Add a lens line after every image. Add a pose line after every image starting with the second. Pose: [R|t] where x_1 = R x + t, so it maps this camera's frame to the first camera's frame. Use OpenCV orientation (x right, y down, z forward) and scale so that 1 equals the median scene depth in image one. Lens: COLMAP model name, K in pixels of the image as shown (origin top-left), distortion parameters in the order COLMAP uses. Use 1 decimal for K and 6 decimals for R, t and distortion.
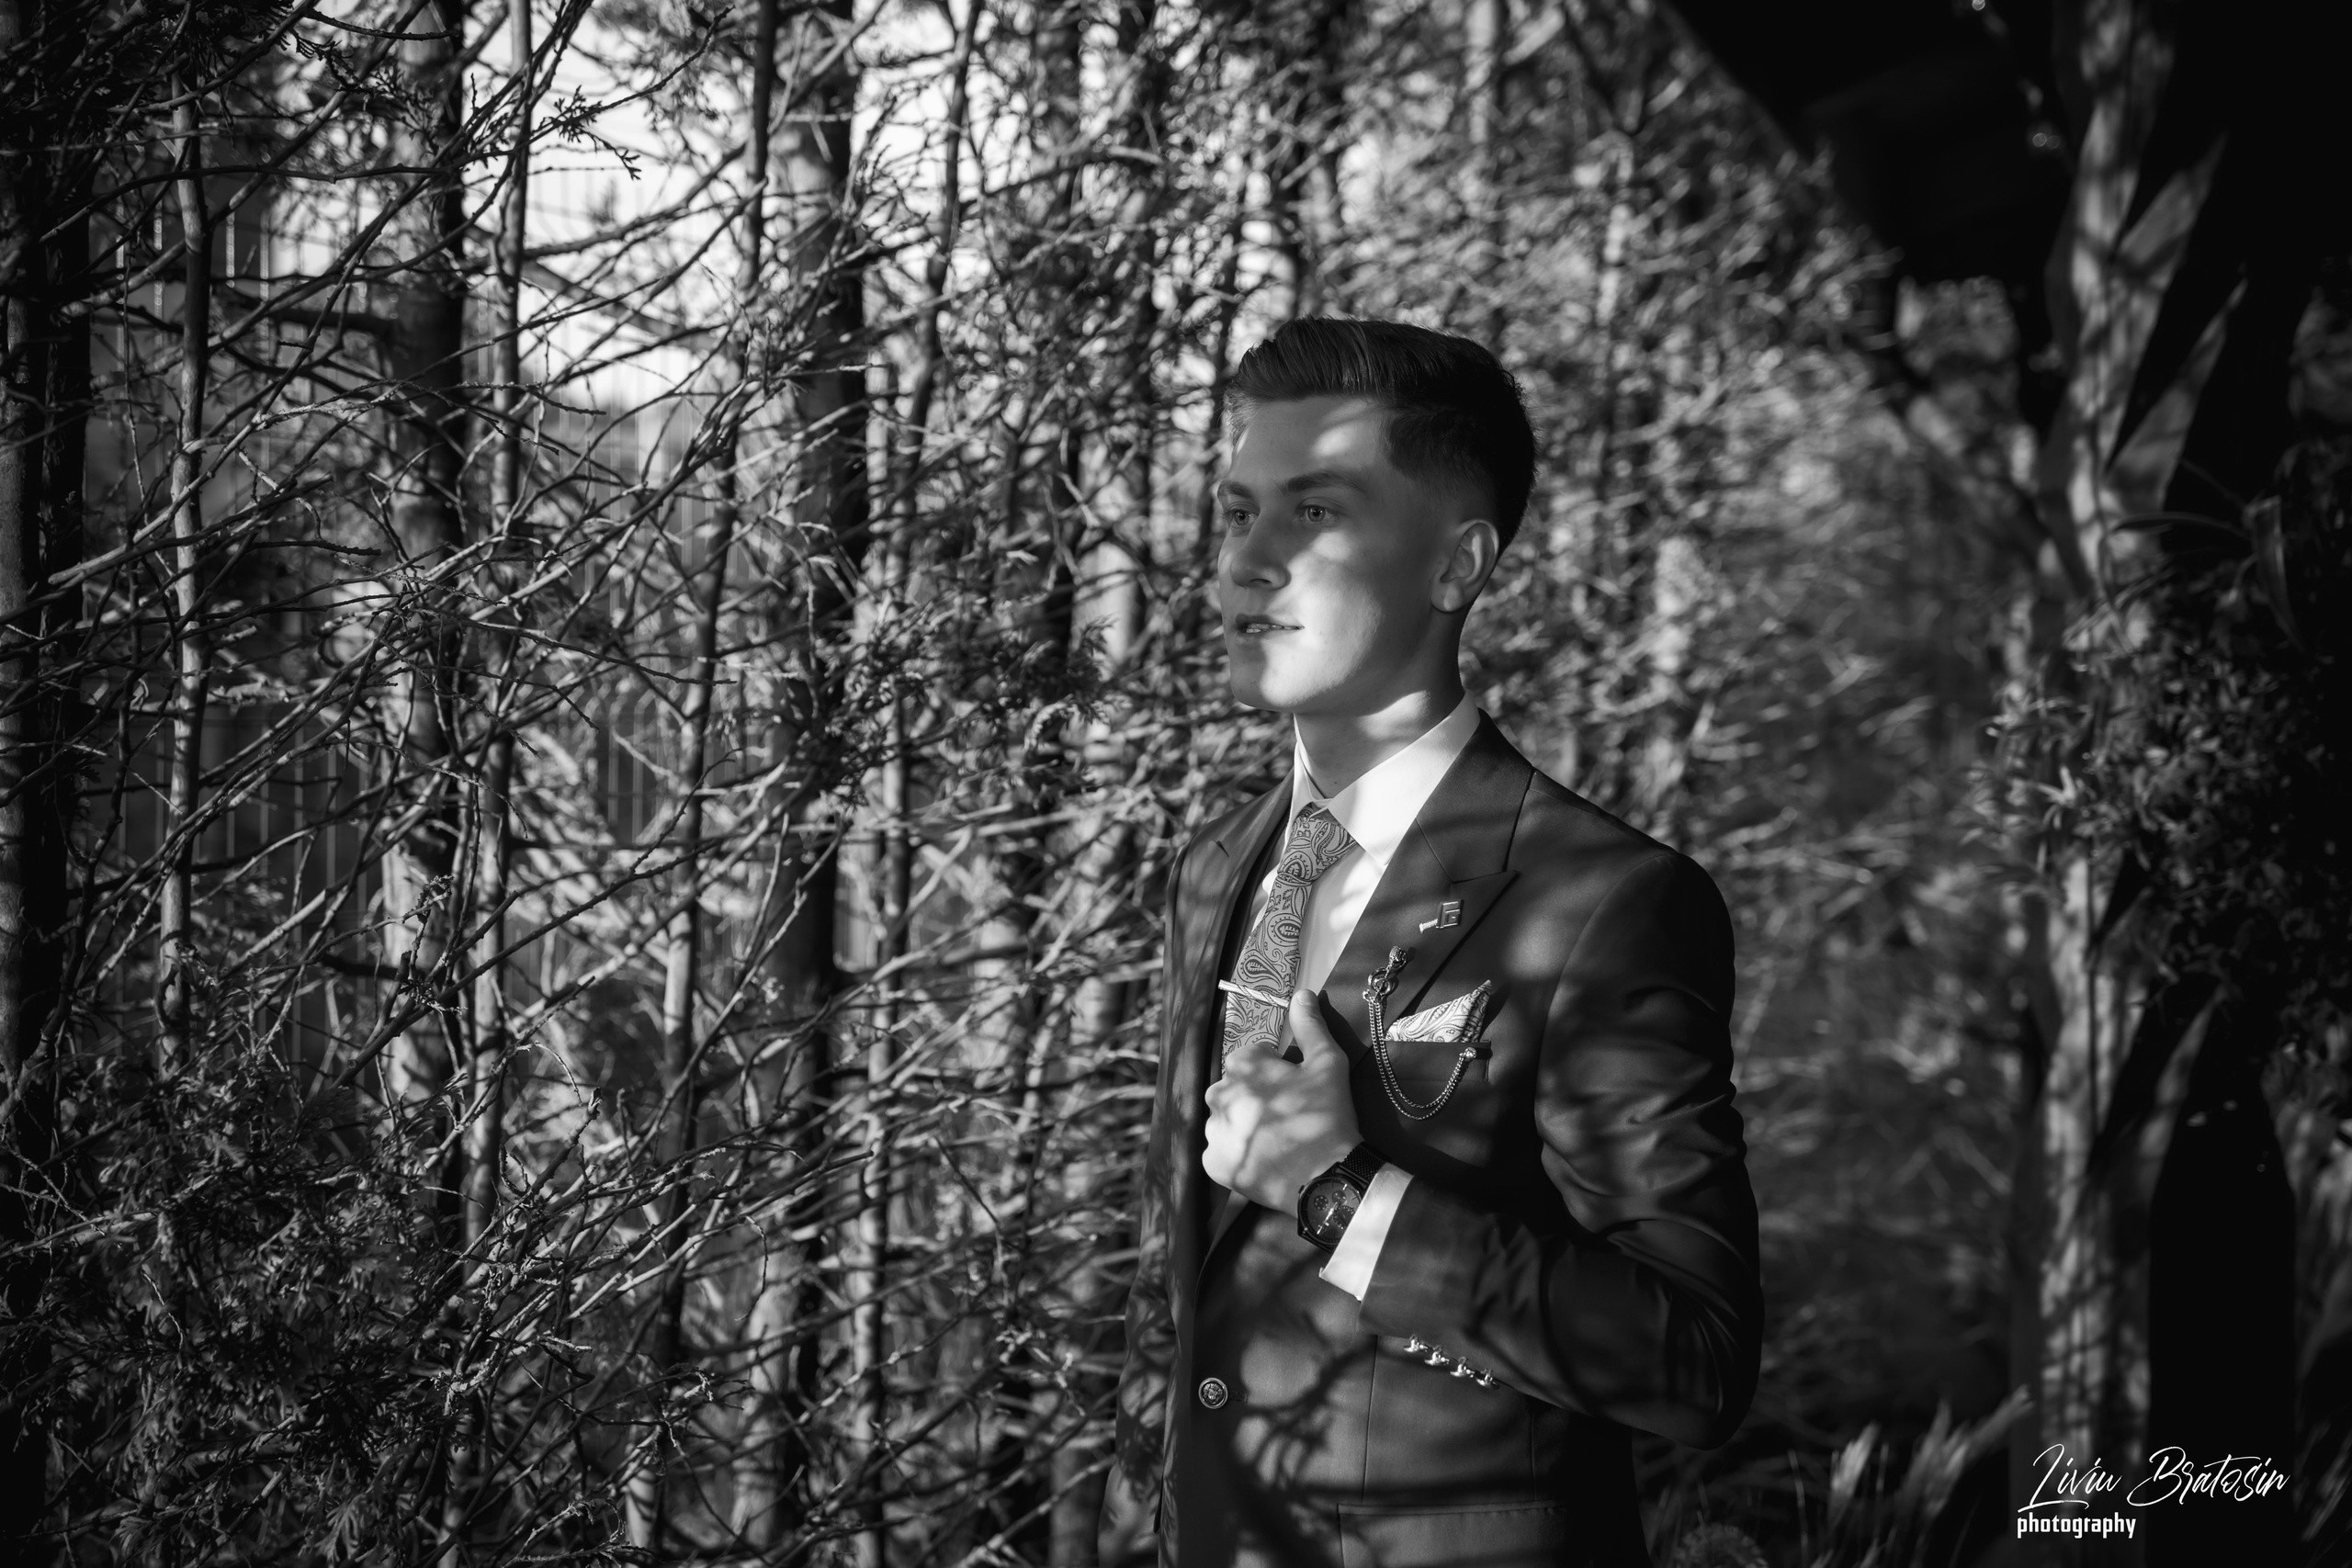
lens RADIAL K [[4536.4, 0, 1175.3], [0, 4536.4, 765.3], [0, 0, 1]] dist [0.183618, 0.000000]
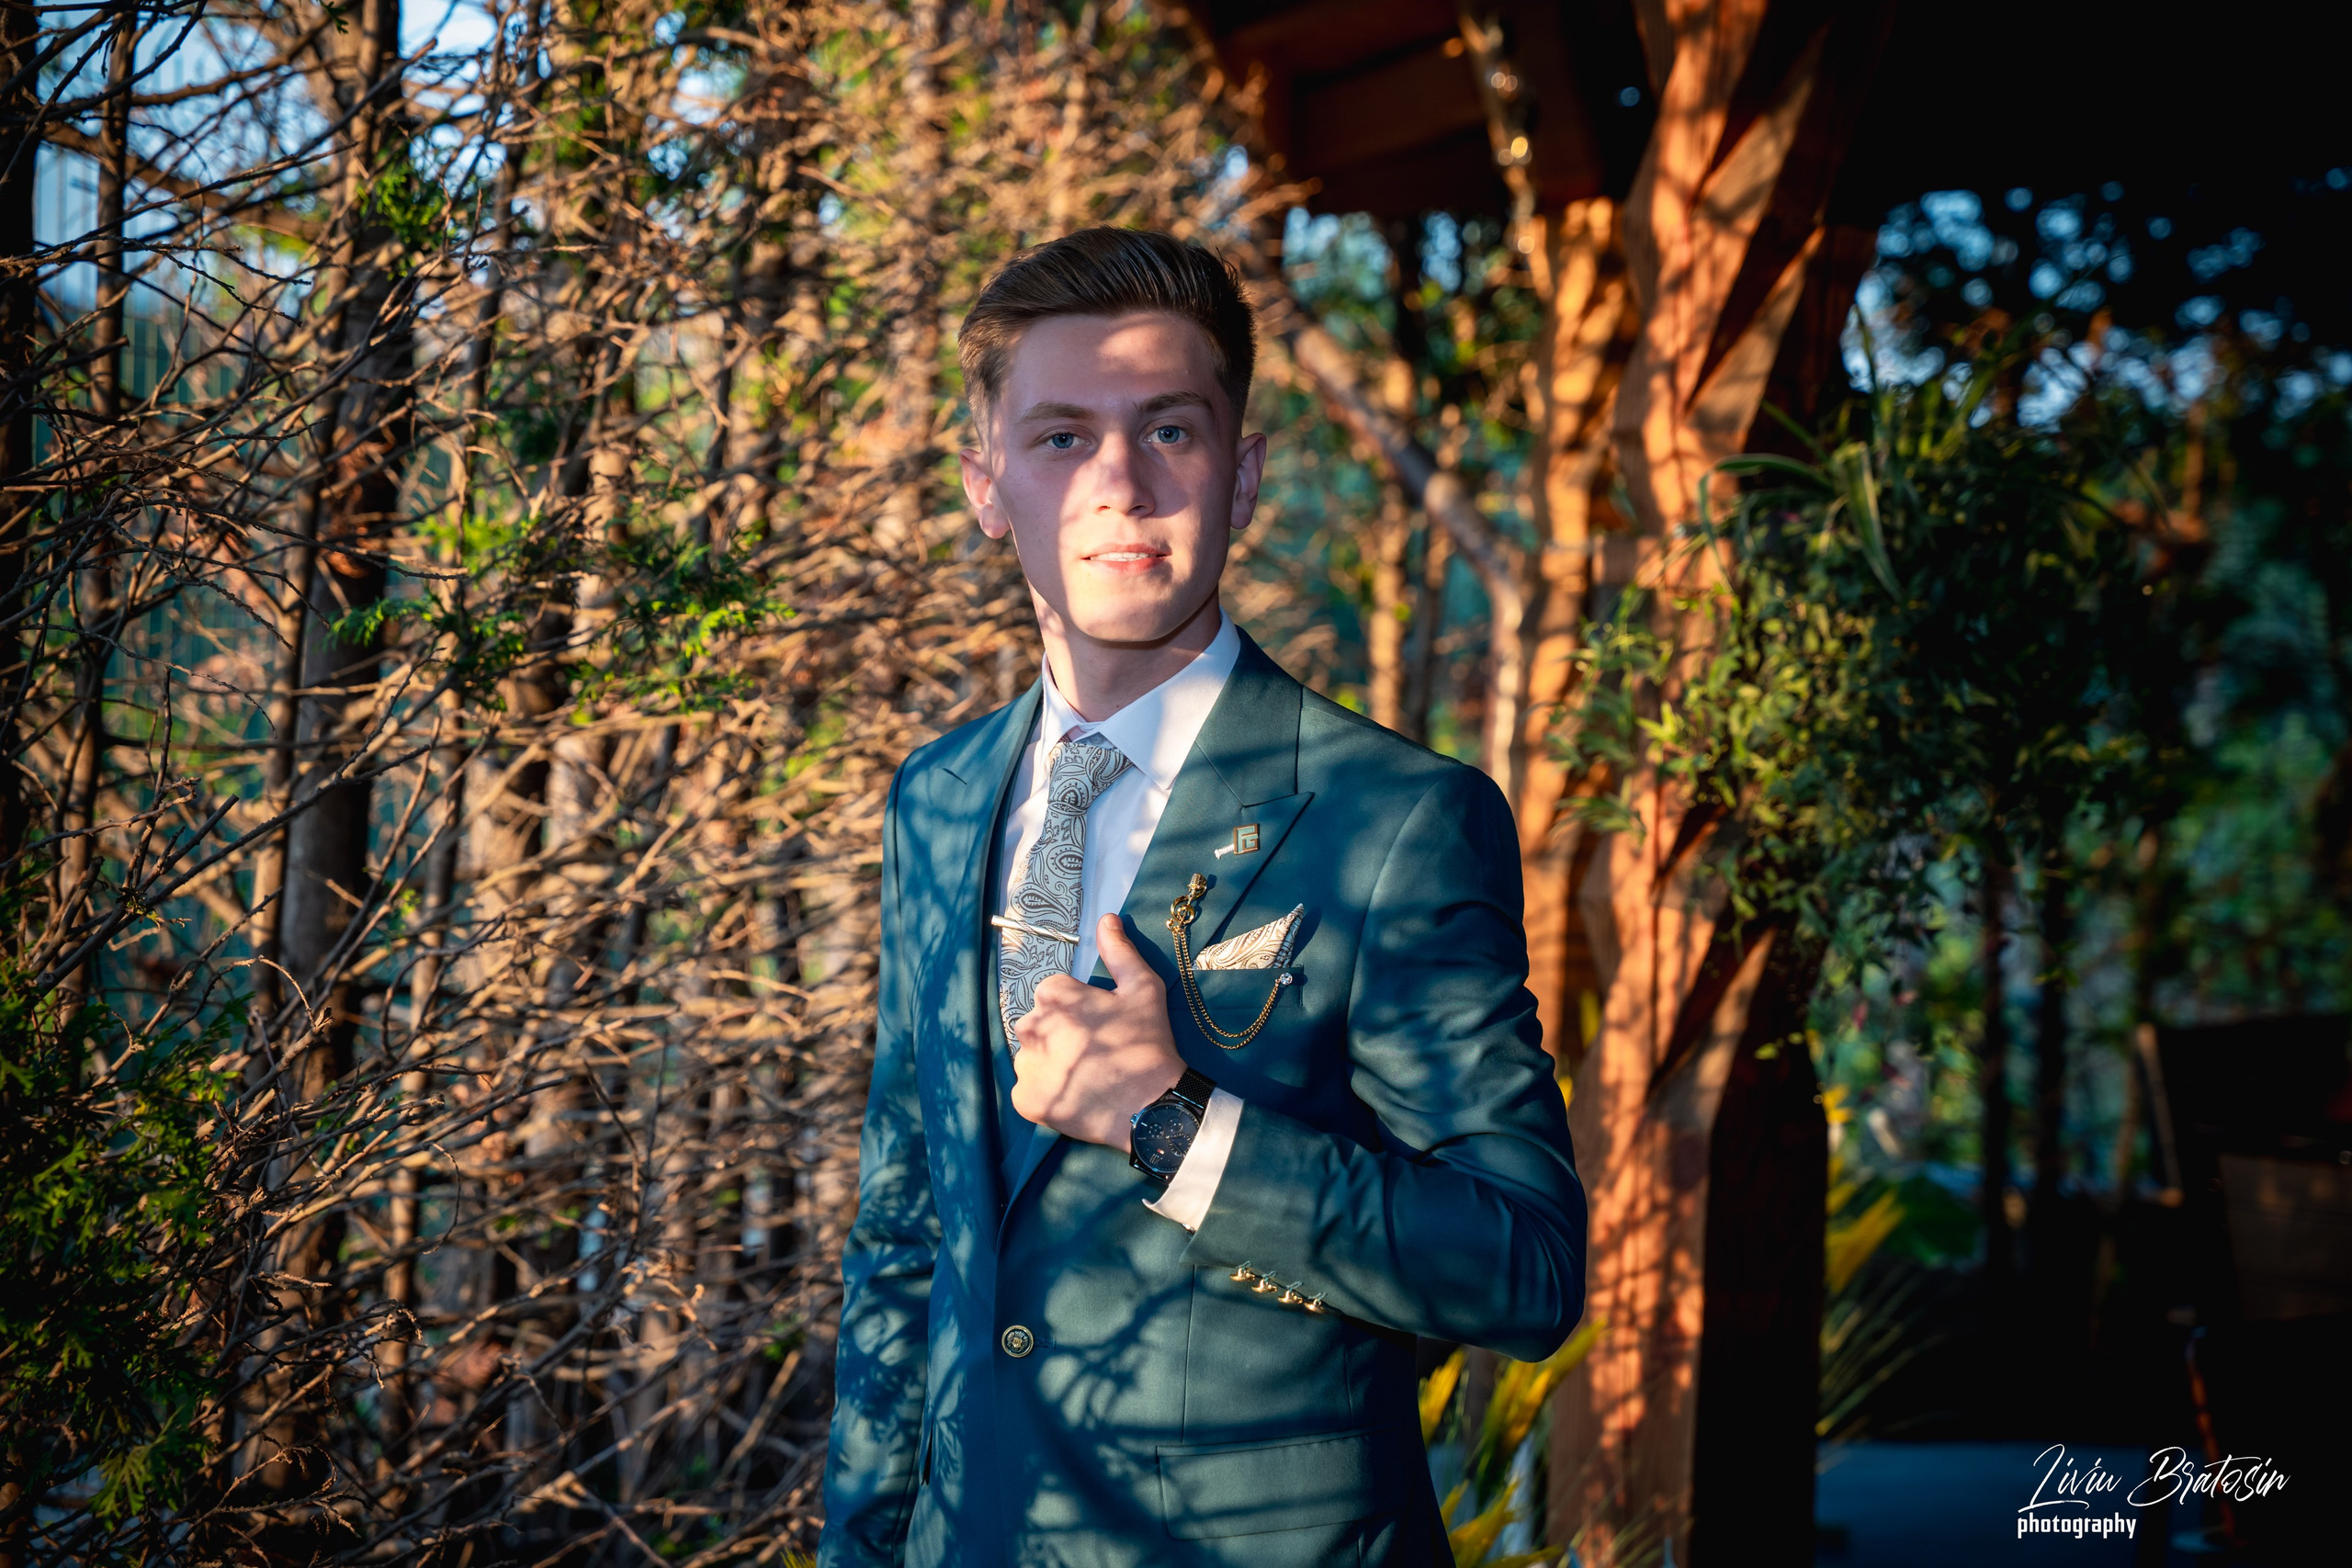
lens RADIAL K [[4509.5, 0, 1176.0], [0, 4509.5, 806.4], [0, 0, 1]] dist [0.183191, 0.000000]
pose [[0.978525, 0.021669, 0.204987, -0.111499], [-0.027257, 0.999329, 0.024476, 0.001702], [-0.204319, -0.029538, 0.978459, 0.041752]]
